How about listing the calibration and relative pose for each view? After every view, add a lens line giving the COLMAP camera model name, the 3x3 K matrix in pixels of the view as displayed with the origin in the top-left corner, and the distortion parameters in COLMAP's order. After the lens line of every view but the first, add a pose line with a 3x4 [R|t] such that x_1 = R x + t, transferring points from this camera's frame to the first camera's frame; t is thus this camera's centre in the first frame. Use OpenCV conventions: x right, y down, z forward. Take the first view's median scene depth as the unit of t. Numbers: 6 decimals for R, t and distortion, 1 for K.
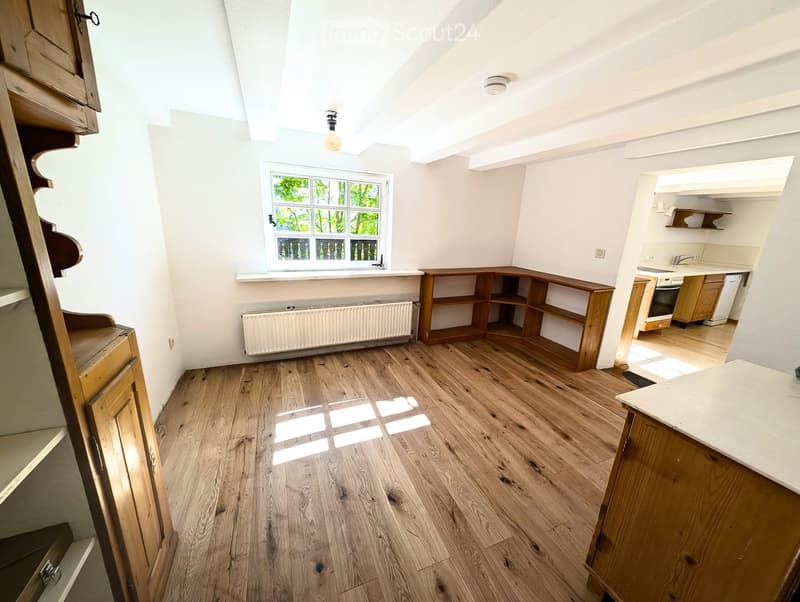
lens RADIAL K [[300.7, 0, 401.3], [0, 300.7, 298.3], [0, 0, 1]] dist [-0.001777, -0.000040]
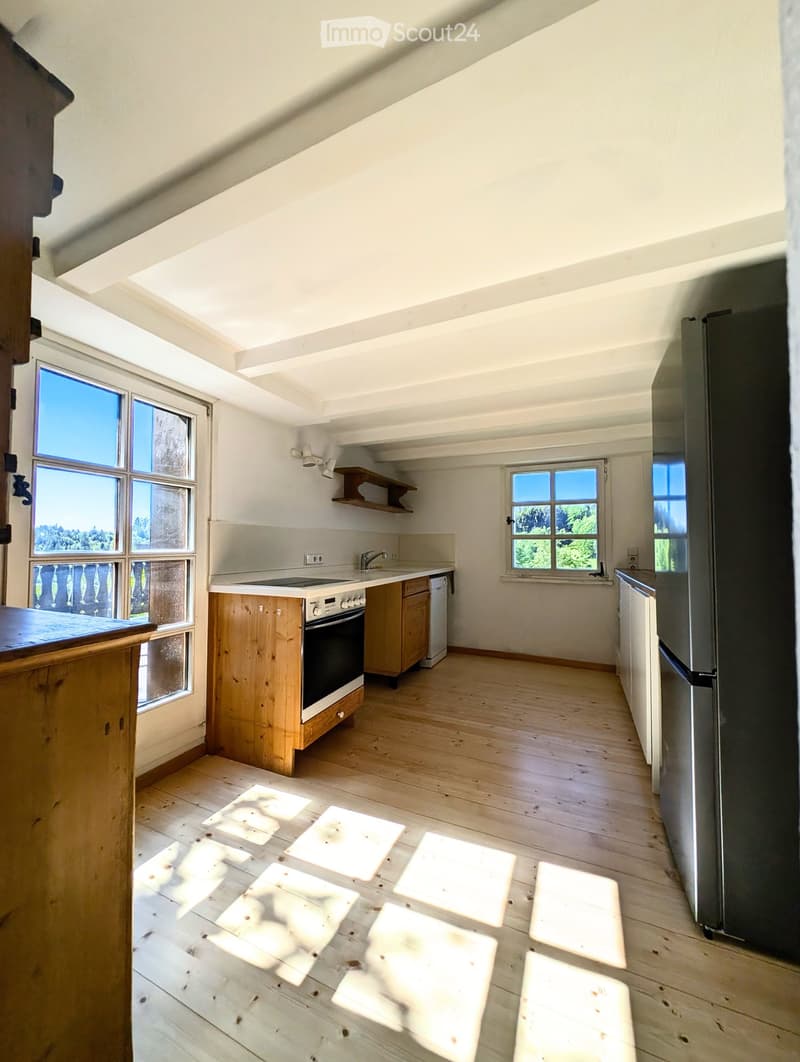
lens RADIAL K [[399.2, 0, 401.7], [0, 399.2, 533.2], [0, 0, 1]] dist [-0.001777, -0.000040]
pose [[0.736620, -0.016544, 0.676104, 0.511150], [0.194796, 0.962525, -0.188679, -0.024884], [-0.647646, 0.270687, 0.712238, 0.449554]]
